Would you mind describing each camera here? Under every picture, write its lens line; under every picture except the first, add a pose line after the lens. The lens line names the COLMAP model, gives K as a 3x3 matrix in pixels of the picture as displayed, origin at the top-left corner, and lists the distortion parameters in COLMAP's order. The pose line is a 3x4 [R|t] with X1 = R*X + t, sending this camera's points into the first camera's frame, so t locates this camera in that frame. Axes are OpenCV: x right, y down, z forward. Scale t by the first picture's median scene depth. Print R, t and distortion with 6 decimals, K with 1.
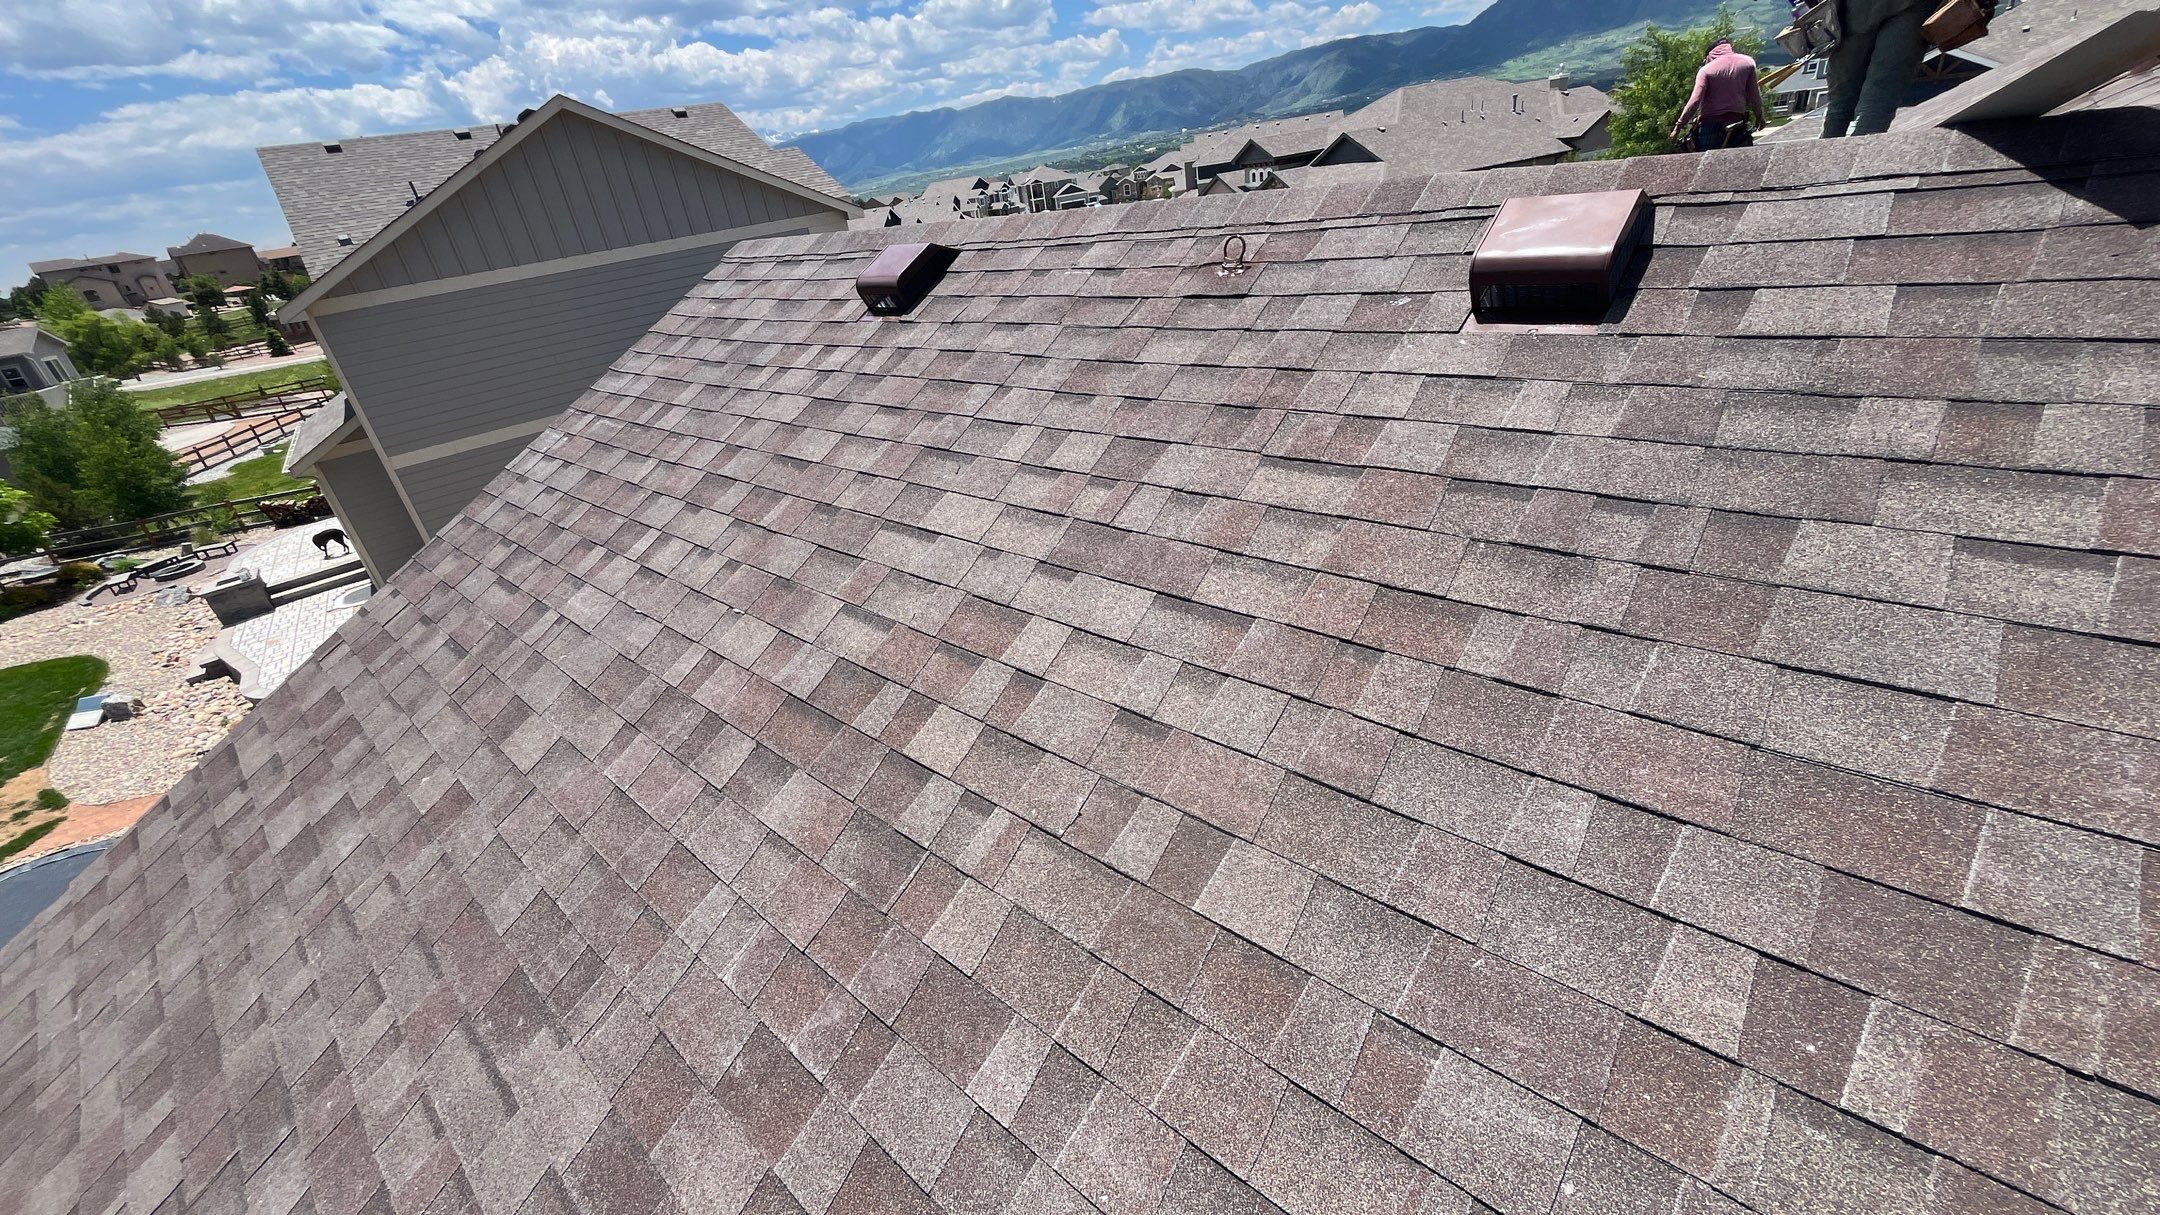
lens RADIAL K [[856.5, 0, 1081.1], [0, 856.5, 609.7], [0, 0, 1]] dist [-0.000057, -0.000458]
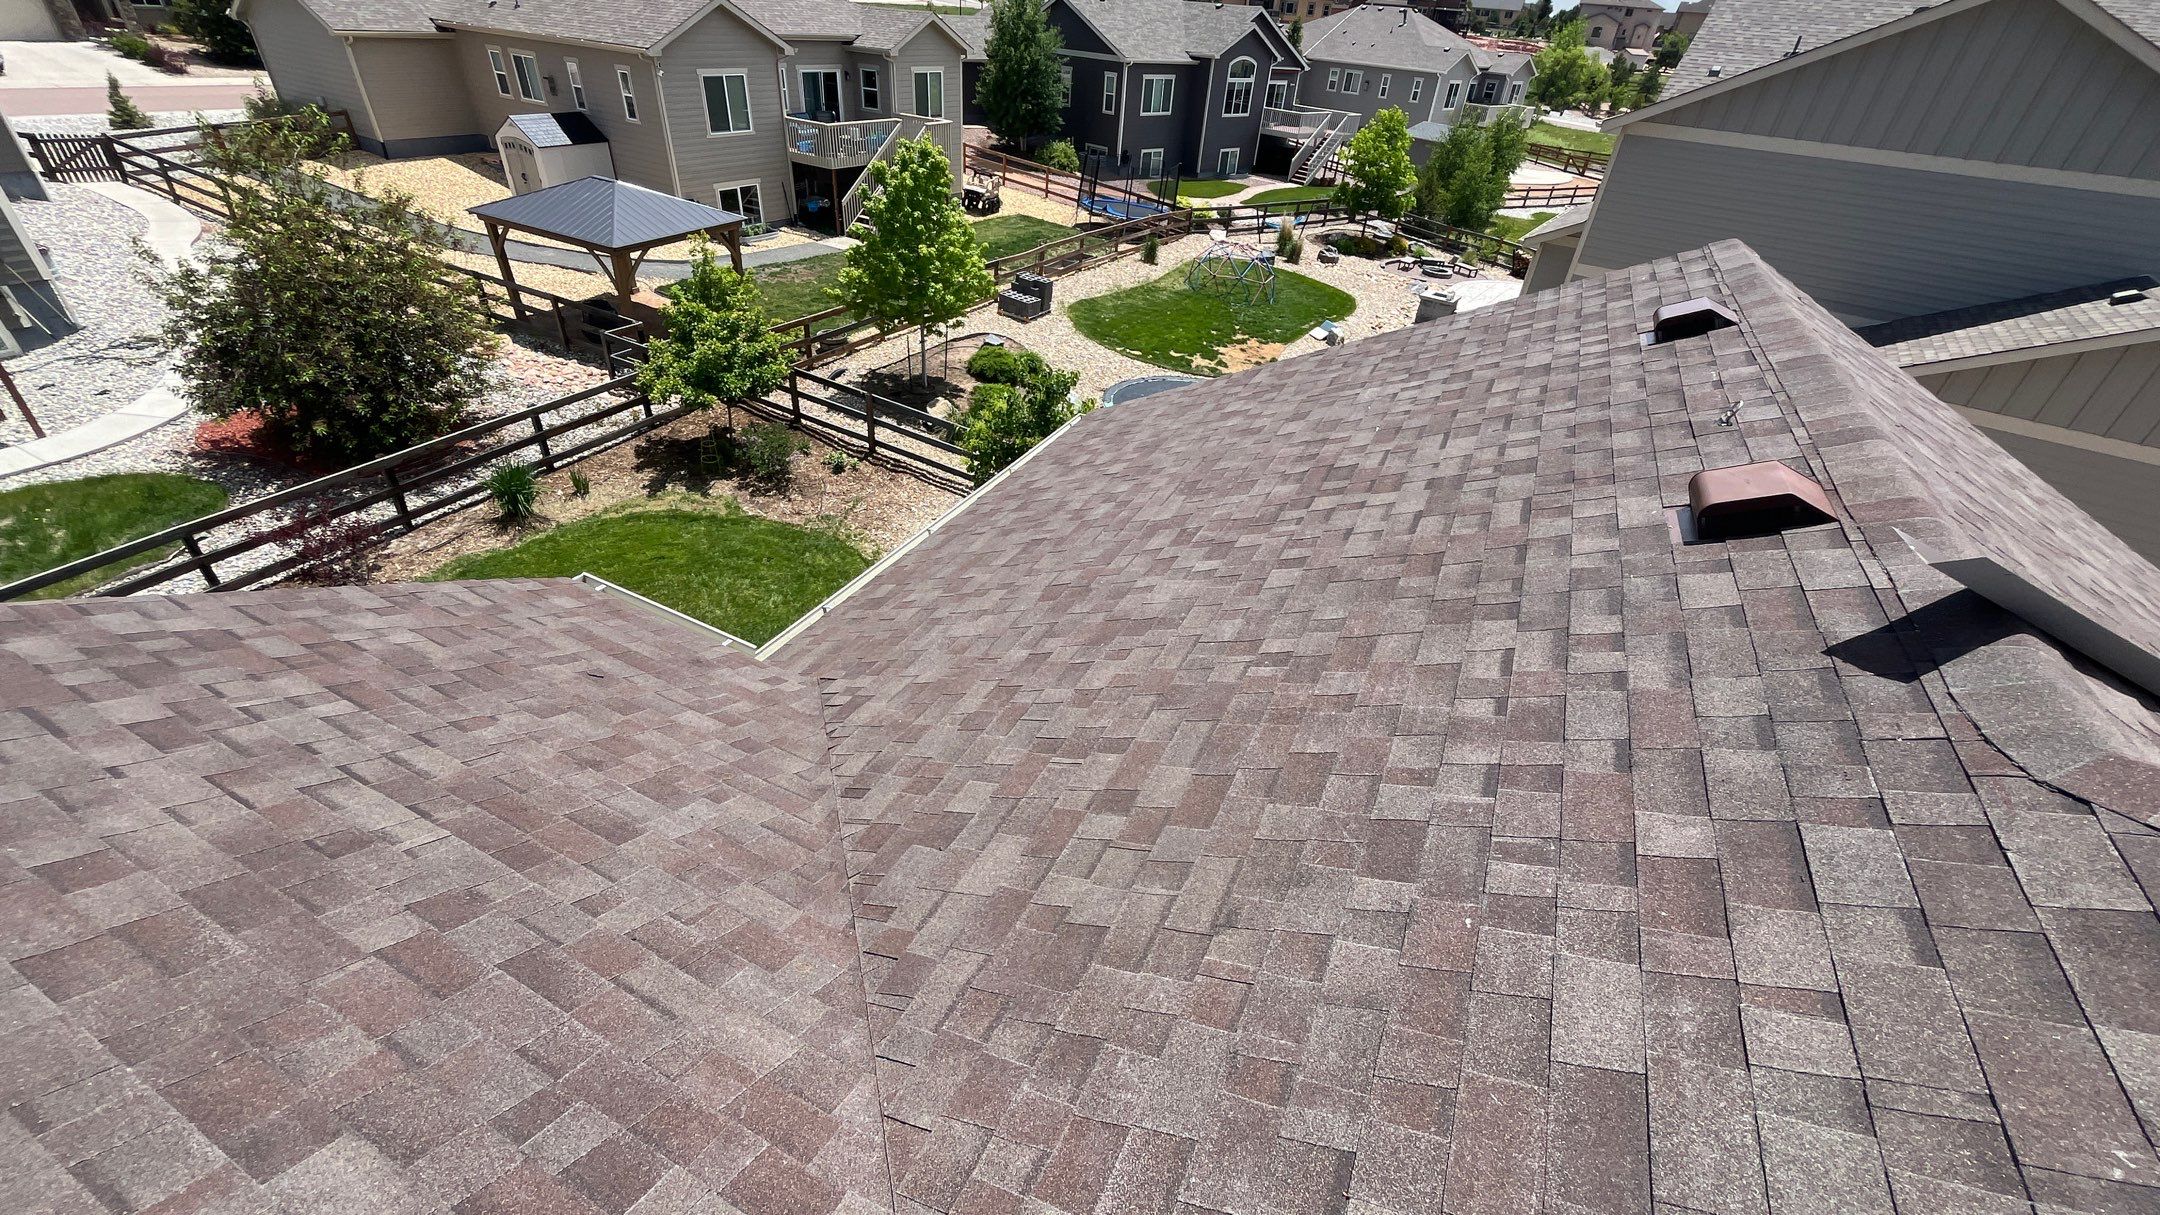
lens RADIAL K [[856.5, 0, 1080.5], [0, 856.5, 611.2], [0, 0, 1]] dist [-0.000057, -0.000458]
pose [[0.254963, 0.679060, -0.688383, 1.013492], [-0.541025, 0.690229, 0.480496, -0.274249], [0.801427, 0.249924, 0.543371, -0.470288]]
